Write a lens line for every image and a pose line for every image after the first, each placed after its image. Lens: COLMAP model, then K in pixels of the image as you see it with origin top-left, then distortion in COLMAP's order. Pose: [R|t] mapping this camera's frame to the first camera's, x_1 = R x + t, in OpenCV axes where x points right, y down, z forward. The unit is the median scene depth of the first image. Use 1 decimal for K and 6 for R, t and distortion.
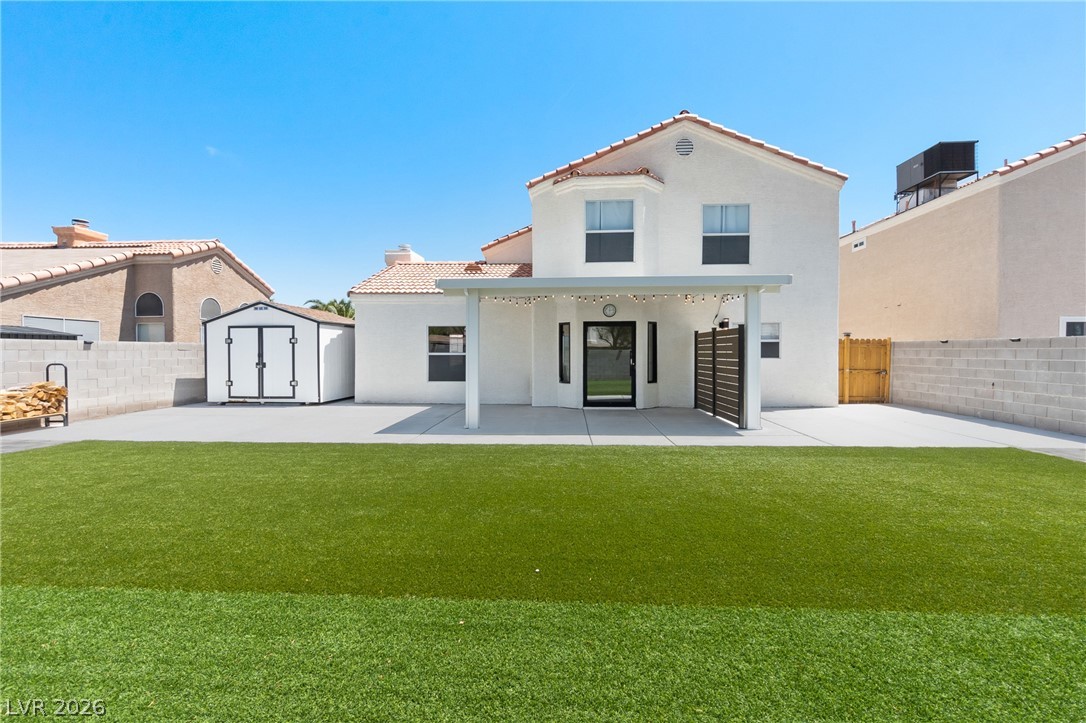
lens RADIAL K [[465.1, 0, 548.5], [0, 465.1, 355.2], [0, 0, 1]] dist [-0.007049, 0.002730]
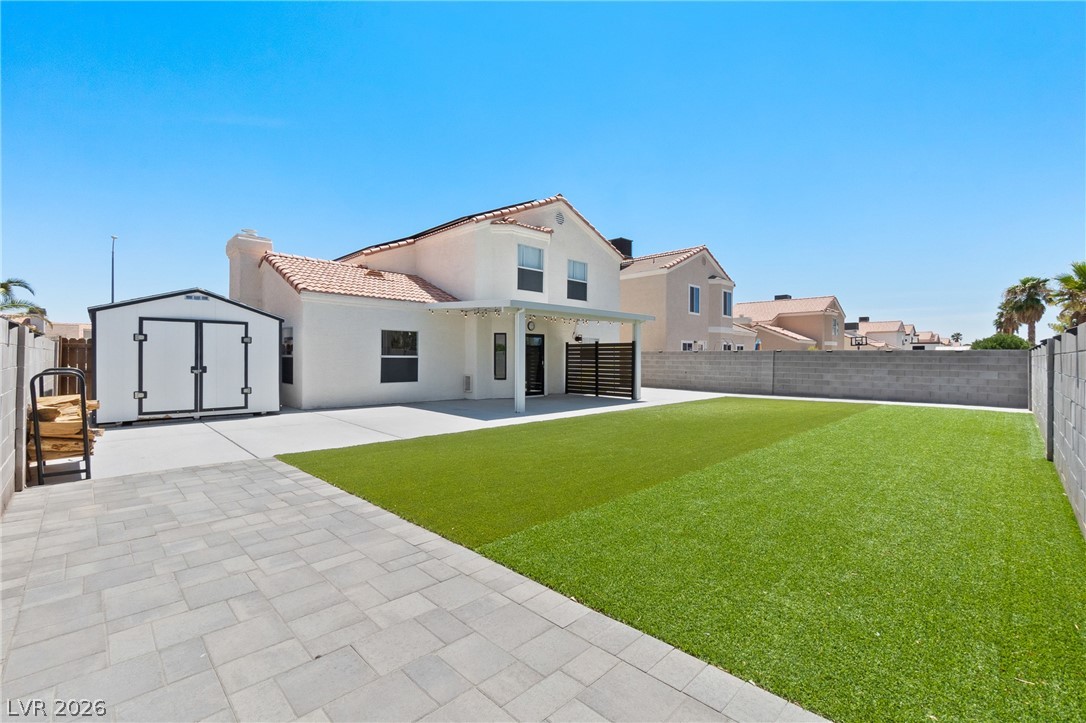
lens RADIAL K [[465.1, 0, 543.2], [0, 465.1, 356.4], [0, 0, 1]] dist [-0.007049, 0.002730]
pose [[0.677215, 0.005369, 0.735765, -0.826157], [-0.002456, 0.999984, -0.005037, 0.001490], [-0.735781, 0.001604, 0.677218, 0.031672]]
